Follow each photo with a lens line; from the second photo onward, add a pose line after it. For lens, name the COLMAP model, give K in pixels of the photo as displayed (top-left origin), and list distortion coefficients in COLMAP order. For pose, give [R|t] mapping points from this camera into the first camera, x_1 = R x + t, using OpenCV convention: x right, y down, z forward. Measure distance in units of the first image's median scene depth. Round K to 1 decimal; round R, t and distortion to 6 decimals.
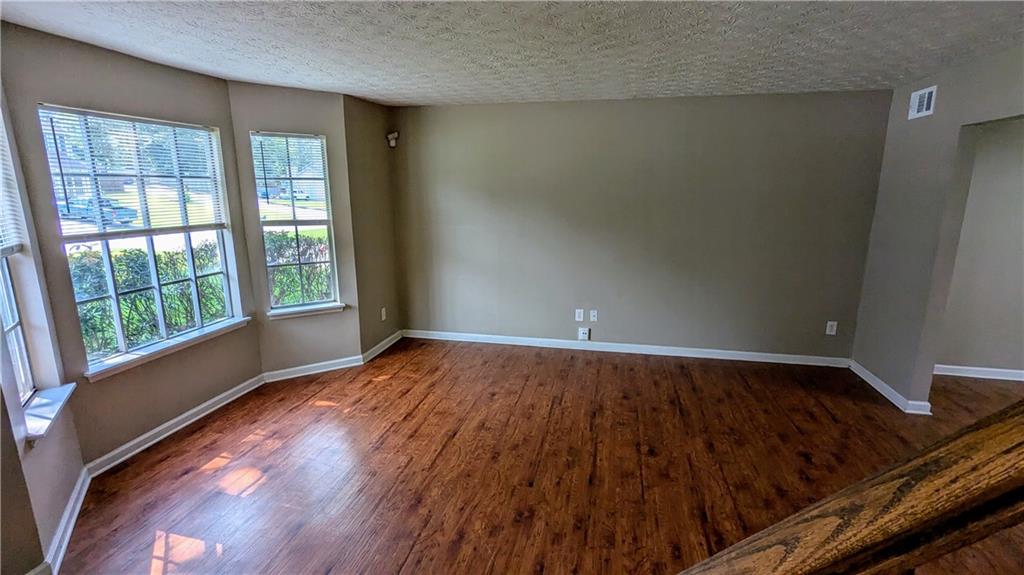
lens RADIAL K [[481.7, 0, 515.5], [0, 481.7, 291.1], [0, 0, 1]] dist [0.002322, -0.000181]
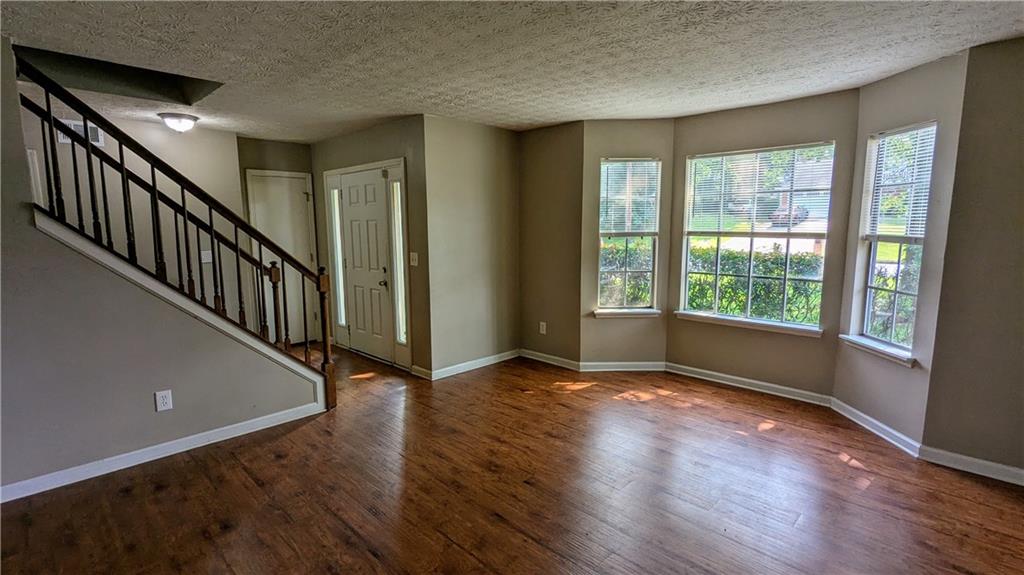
lens RADIAL K [[478.8, 0, 517.3], [0, 478.8, 287.8], [0, 0, 1]] dist [0.003638, 0.000578]
pose [[-0.529135, 0.118591, -0.840210, 0.690796], [-0.171101, 0.954935, 0.242537, -0.188846], [0.831108, 0.272095, -0.484999, 1.118694]]
